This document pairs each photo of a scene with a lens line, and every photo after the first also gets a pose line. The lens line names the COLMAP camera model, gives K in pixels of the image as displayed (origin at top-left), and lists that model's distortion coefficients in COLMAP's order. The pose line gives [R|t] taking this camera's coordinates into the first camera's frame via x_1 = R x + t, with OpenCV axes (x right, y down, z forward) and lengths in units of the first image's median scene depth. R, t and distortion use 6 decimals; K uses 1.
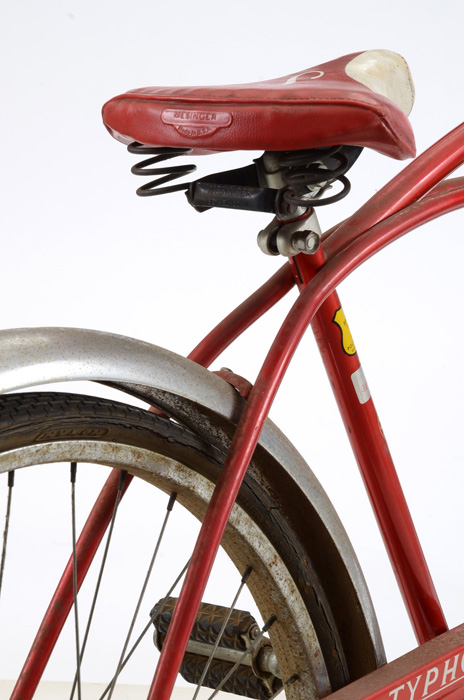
lens RADIAL K [[2177.5, 0, 235.8], [0, 2177.5, 354.7], [0, 0, 1]] dist [0.855091, 0.000000]
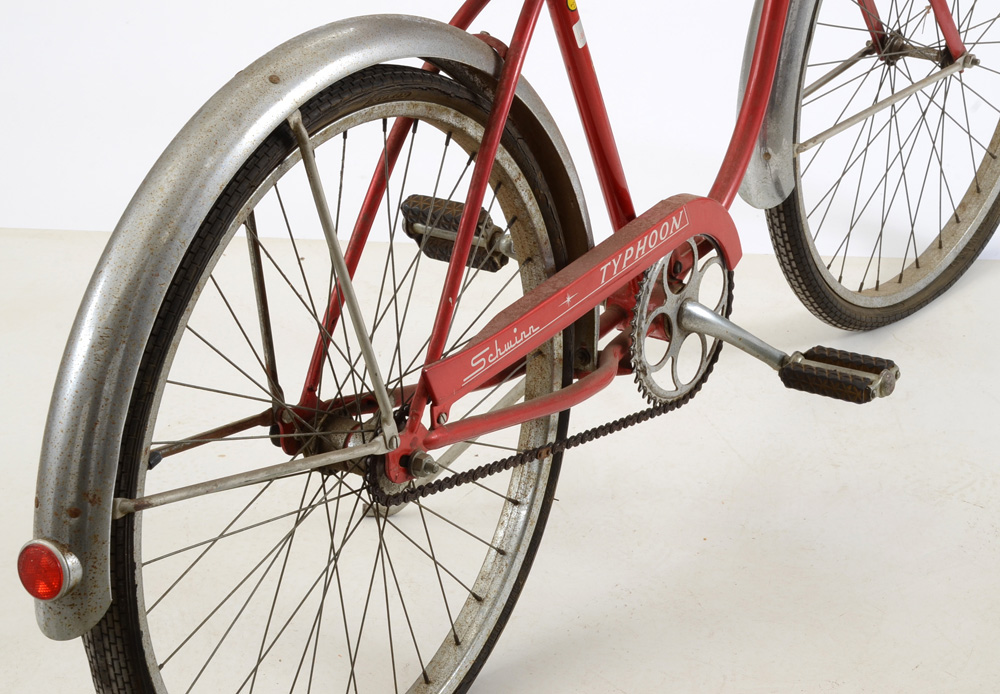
lens RADIAL K [[2333.7, 0, 493.9], [0, 2333.7, 348.4], [0, 0, 1]] dist [0.521094, 0.000000]
pose [[0.995447, -0.028984, 0.090801, -0.127973], [0.008518, 0.975883, 0.218129, -0.112355], [-0.094933, -0.216362, 0.971687, -0.383642]]
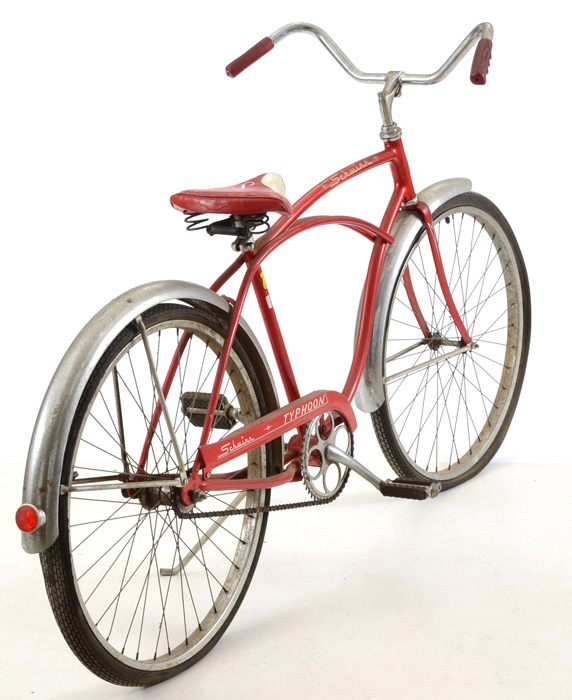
lens RADIAL K [[1733.7, 0, 288.9], [0, 1733.7, 347.5], [0, 0, 1]] dist [0.452702, 0.000000]
pose [[0.988982, -0.033350, 0.144229, -0.228843], [0.031278, 0.999373, 0.016611, 0.037026], [-0.144692, -0.011916, 0.989405, -1.087763]]
